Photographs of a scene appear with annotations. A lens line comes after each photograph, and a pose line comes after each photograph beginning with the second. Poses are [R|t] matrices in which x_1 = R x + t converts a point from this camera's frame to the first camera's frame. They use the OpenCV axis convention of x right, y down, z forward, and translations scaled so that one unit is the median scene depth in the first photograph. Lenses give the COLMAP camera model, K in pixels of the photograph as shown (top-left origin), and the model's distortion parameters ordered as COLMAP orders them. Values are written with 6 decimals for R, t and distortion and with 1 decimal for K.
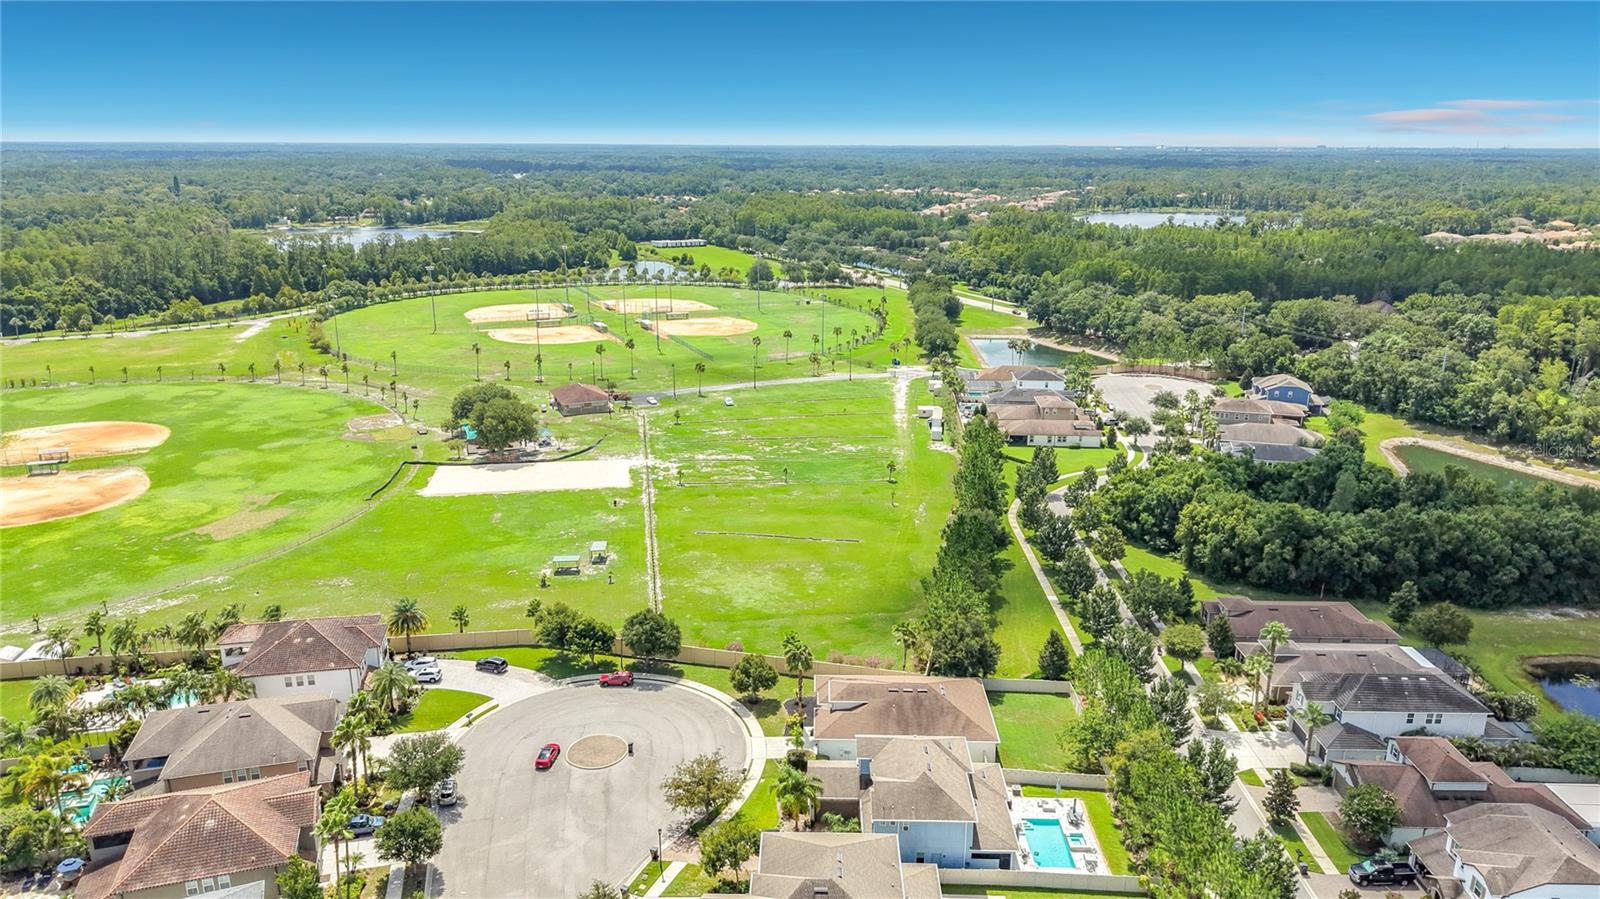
lens RADIAL K [[1046.2, 0, 800.0], [0, 1046.2, 449.5], [0, 0, 1]] dist [0.058863, -0.075368]
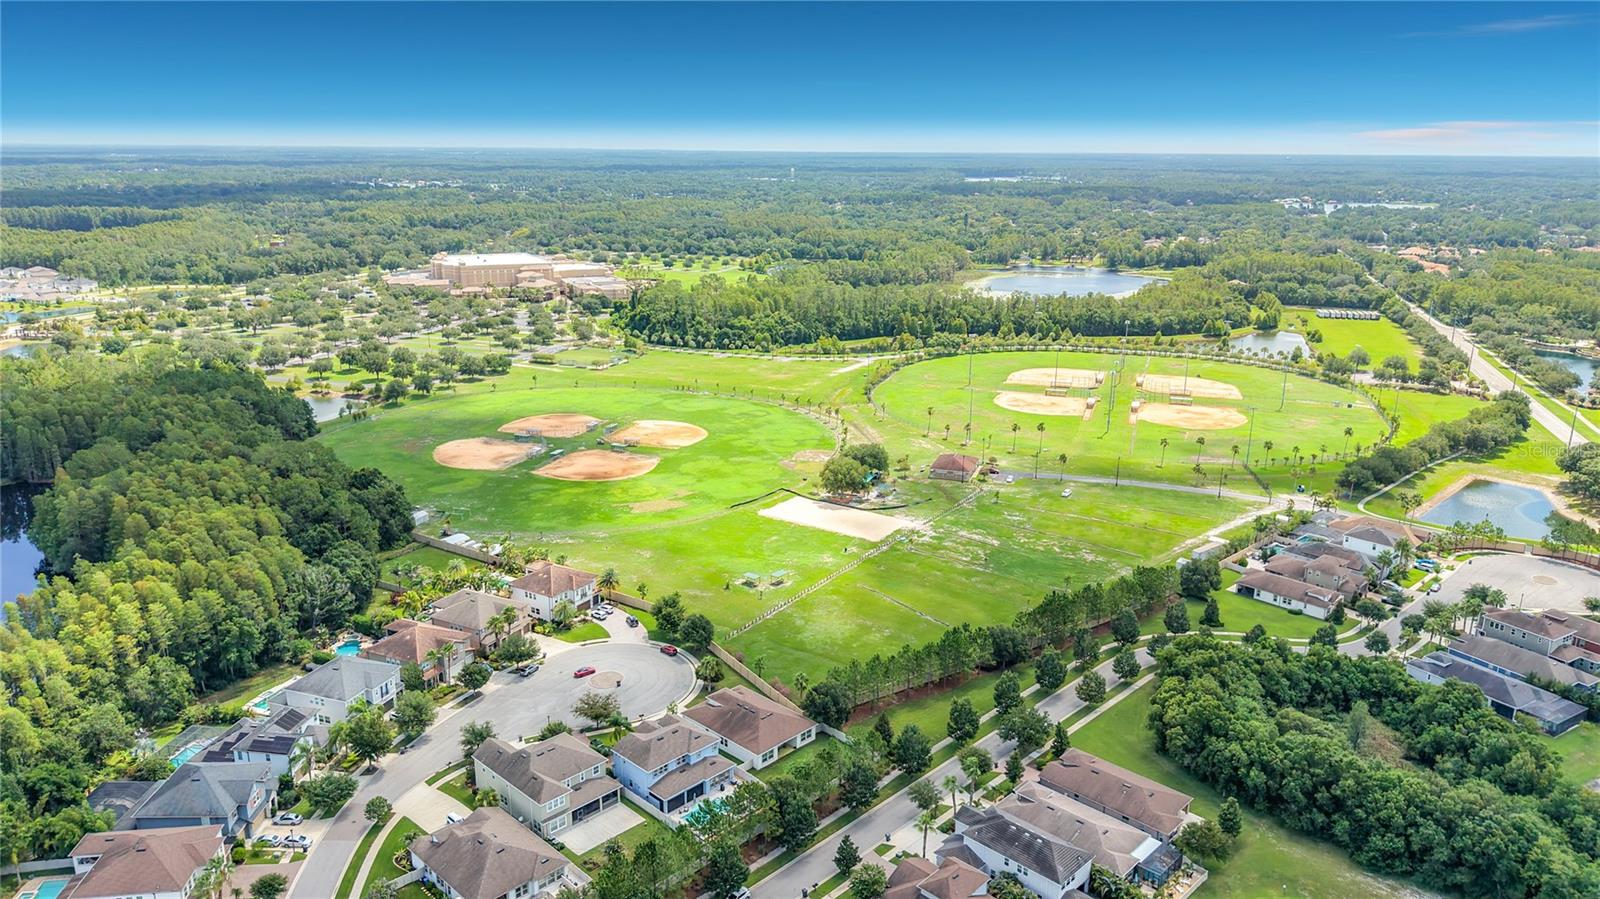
lens RADIAL K [[1046.2, 0, 800.0], [0, 1046.2, 449.5], [0, 0, 1]] dist [0.058863, -0.075368]
pose [[0.739418, 0.179679, -0.648827, 0.477170], [-0.192805, 0.979878, 0.051631, -0.101221], [0.645048, 0.086920, 0.759183, -0.057752]]
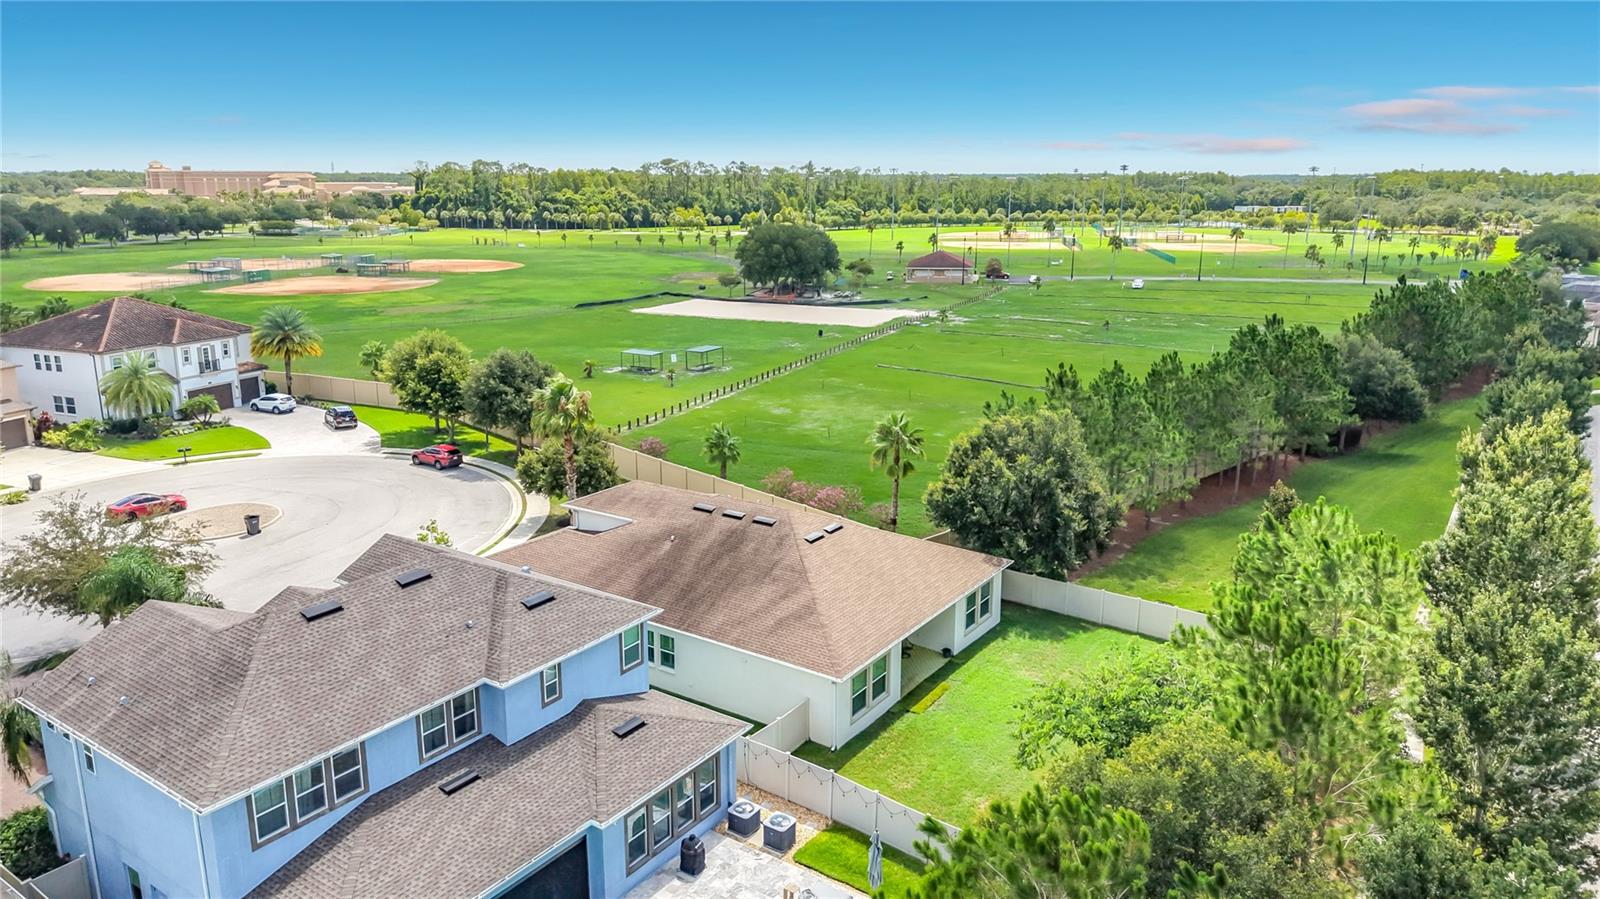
lens RADIAL K [[1069.6, 0, 800.0], [0, 1069.6, 449.5], [0, 0, 1]] dist [0.011863, -0.022628]
pose [[0.841497, 0.136821, -0.522650, 0.140936], [-0.153592, 0.988069, 0.011368, 0.088840], [0.517969, 0.070709, 0.852472, 0.305762]]
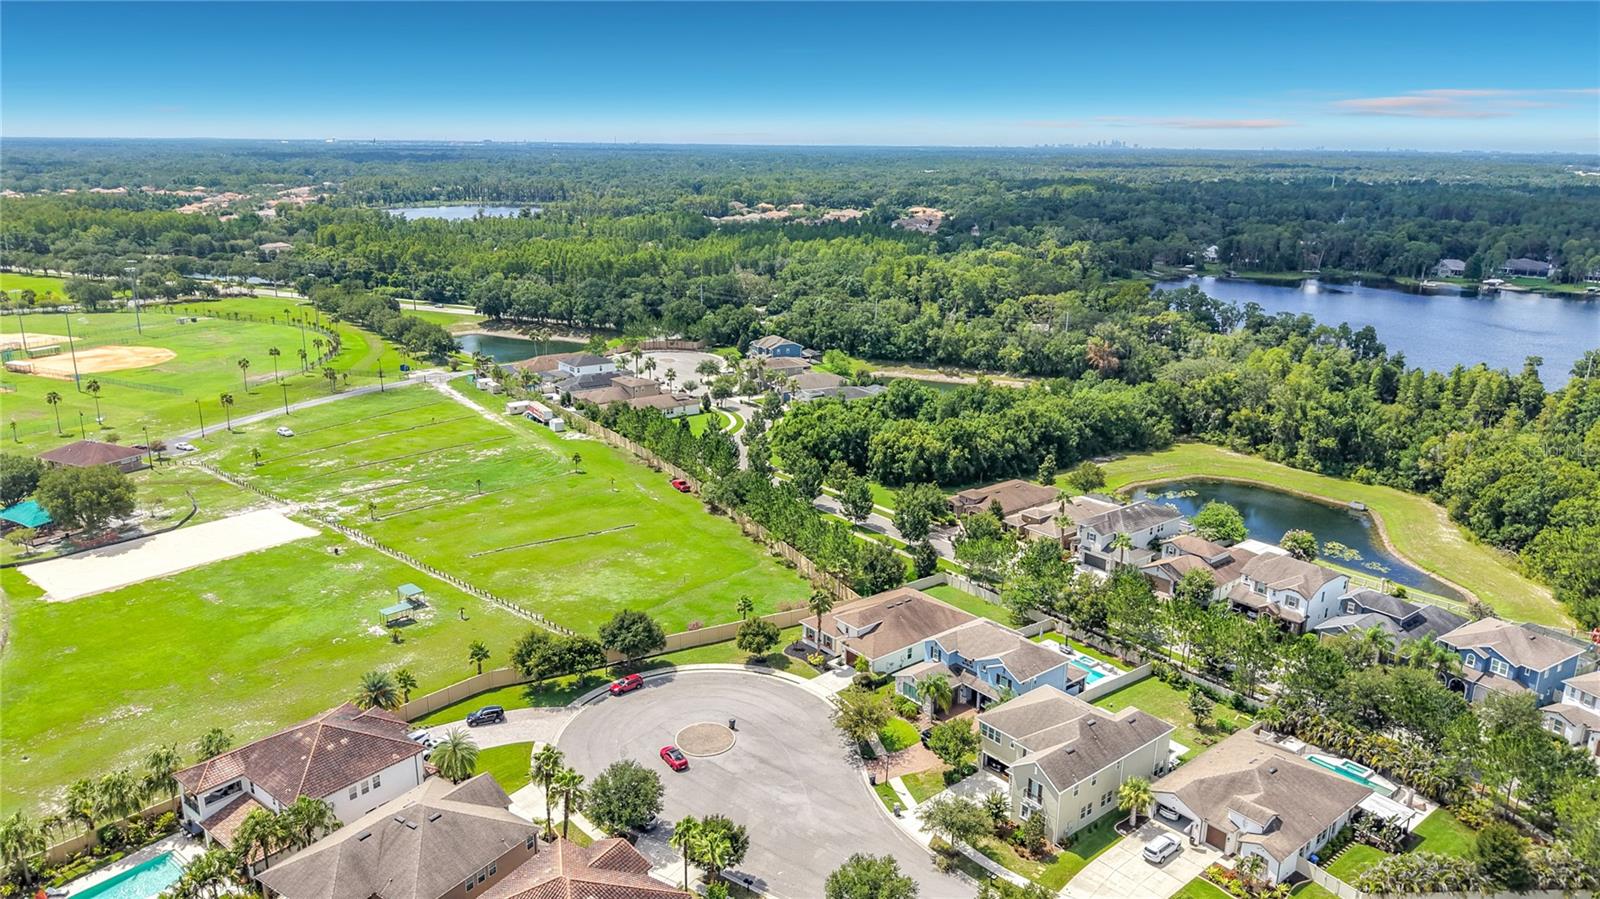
lens RADIAL K [[1046.2, 0, 800.0], [0, 1046.2, 449.5], [0, 0, 1]] dist [0.058863, -0.075368]
pose [[0.773695, -0.174057, 0.609180, -0.303285], [0.170842, 0.983221, 0.063950, -0.016374], [-0.610089, 0.054595, 0.790450, 0.056068]]
